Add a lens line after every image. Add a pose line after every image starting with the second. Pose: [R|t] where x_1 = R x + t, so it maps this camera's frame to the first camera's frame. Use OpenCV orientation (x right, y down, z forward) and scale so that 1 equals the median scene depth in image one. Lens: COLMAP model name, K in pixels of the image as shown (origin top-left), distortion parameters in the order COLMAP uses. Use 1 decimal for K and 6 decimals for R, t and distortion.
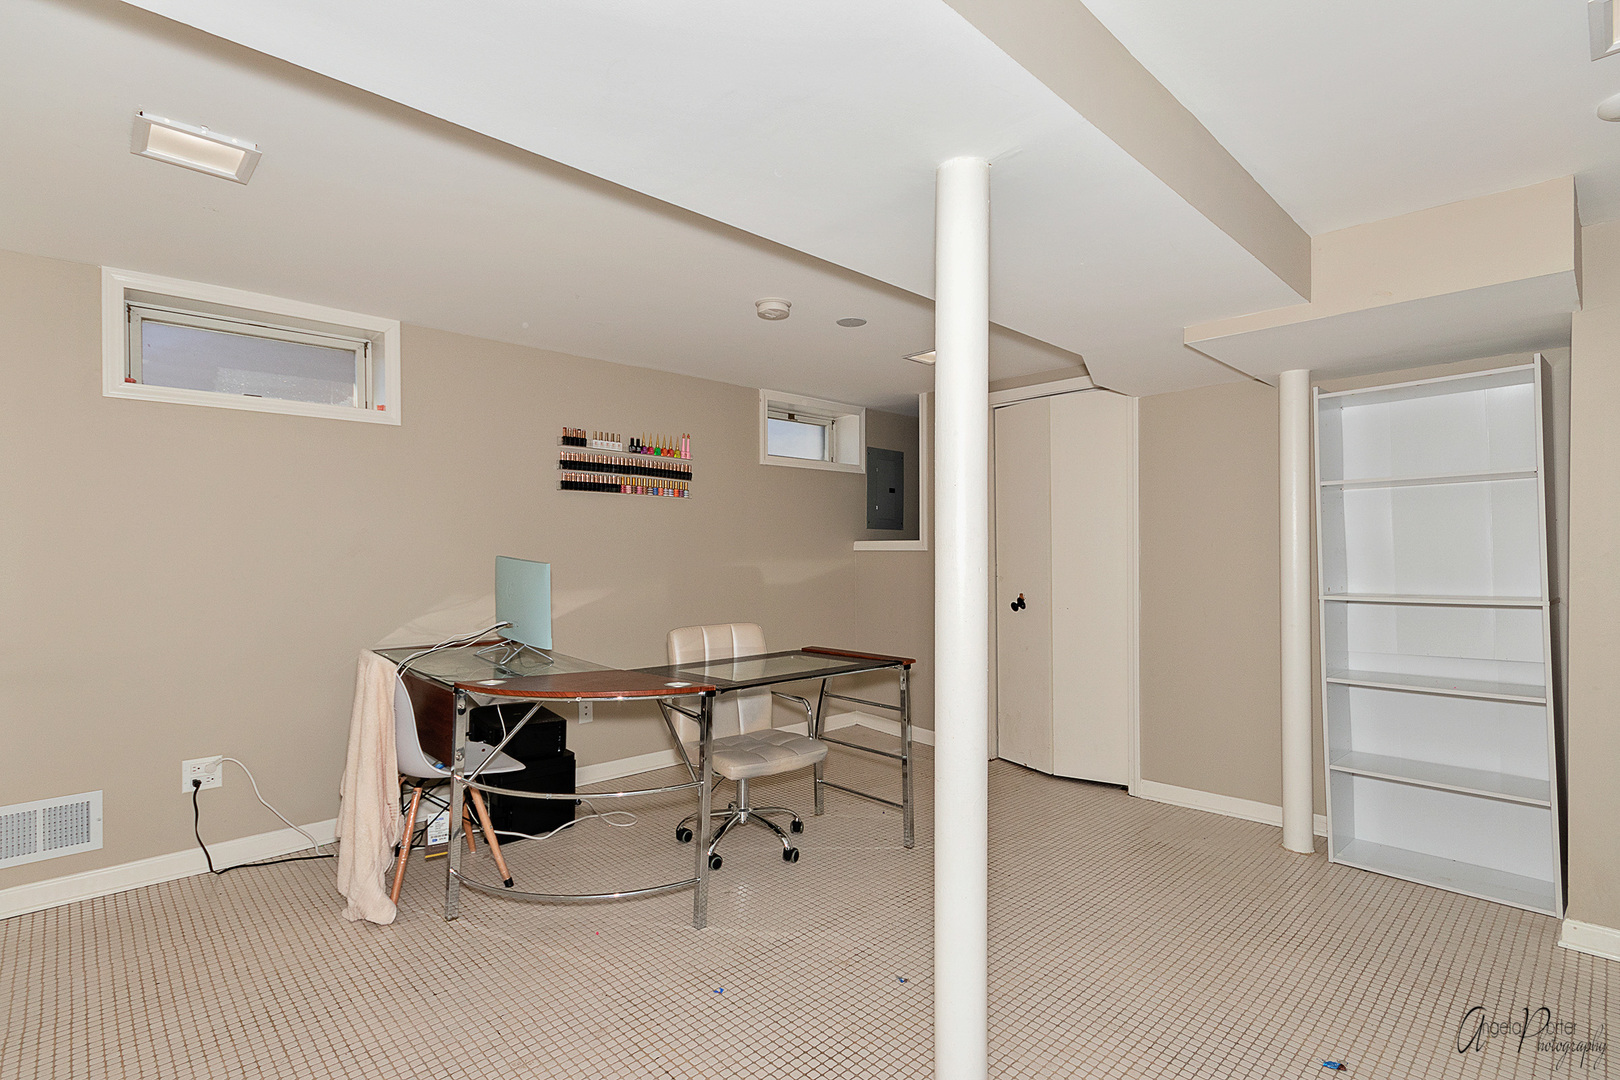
lens RADIAL K [[747.6, 0, 812.0], [0, 747.6, 556.4], [0, 0, 1]] dist [0.000646, 0.000372]
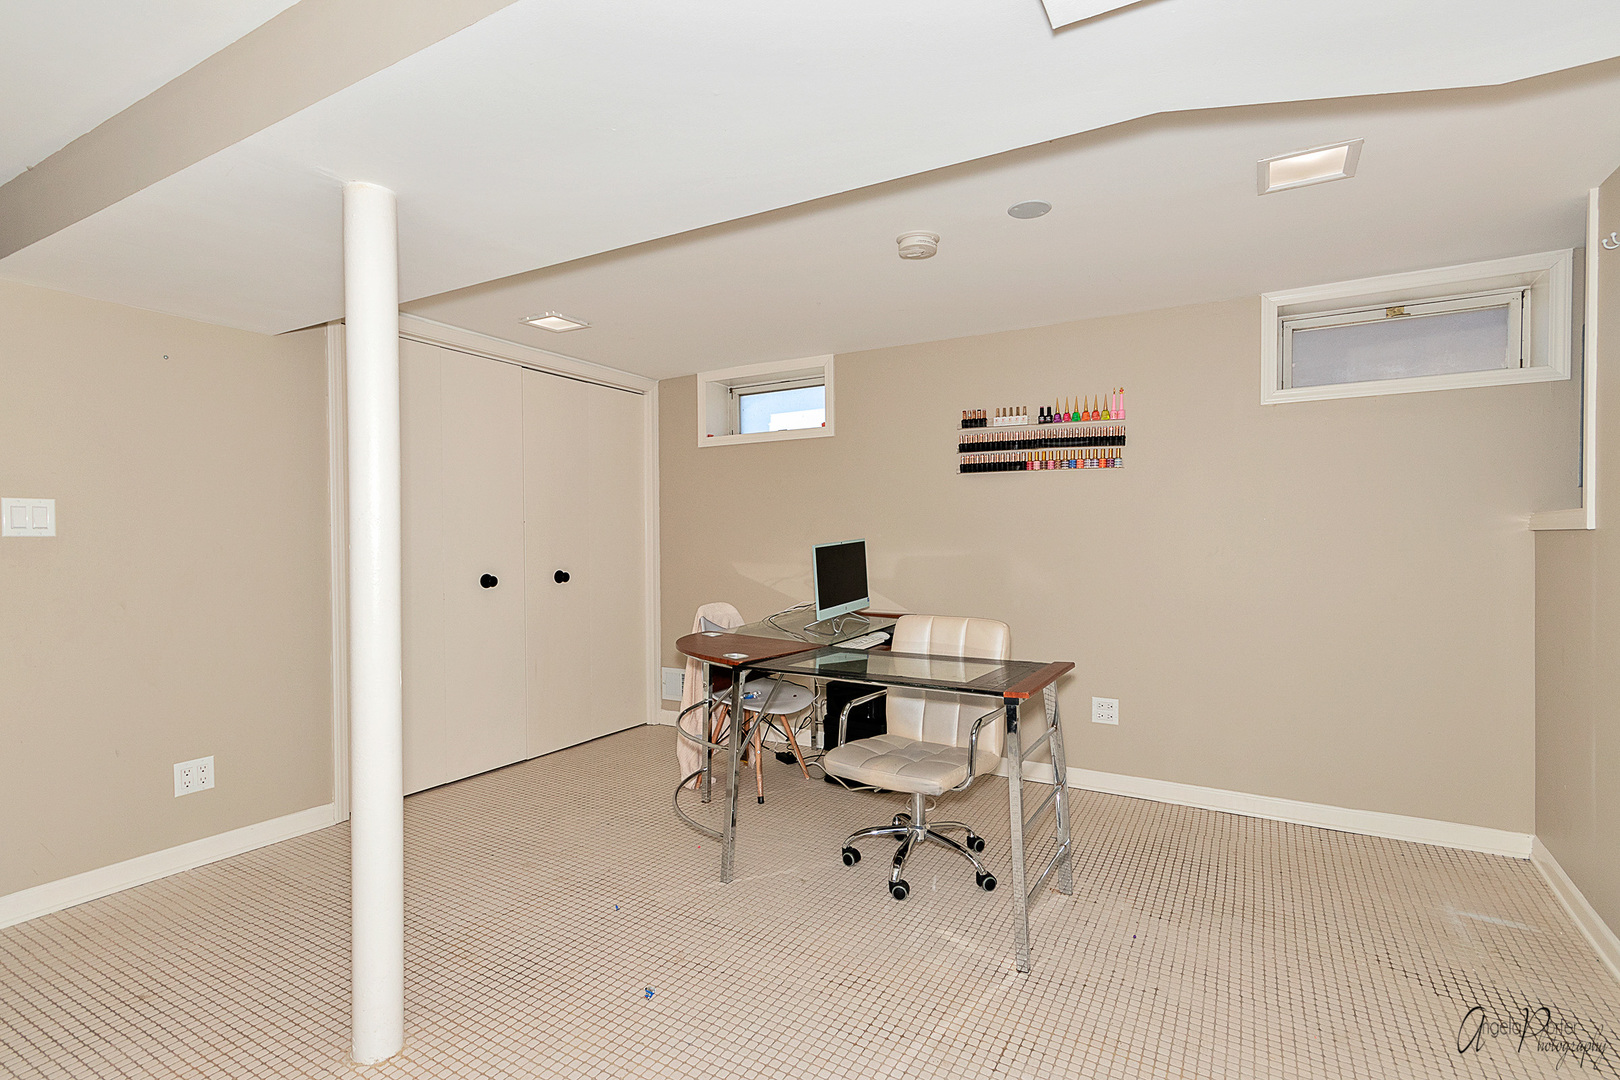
lens RADIAL K [[747.6, 0, 812.0], [0, 747.6, 556.4], [0, 0, 1]] dist [0.000646, 0.000372]
pose [[0.309121, 0.021823, -0.950772, 0.545533], [-0.006949, 0.999762, 0.020689, 0.003532], [0.950997, 0.000212, 0.309199, 0.475741]]
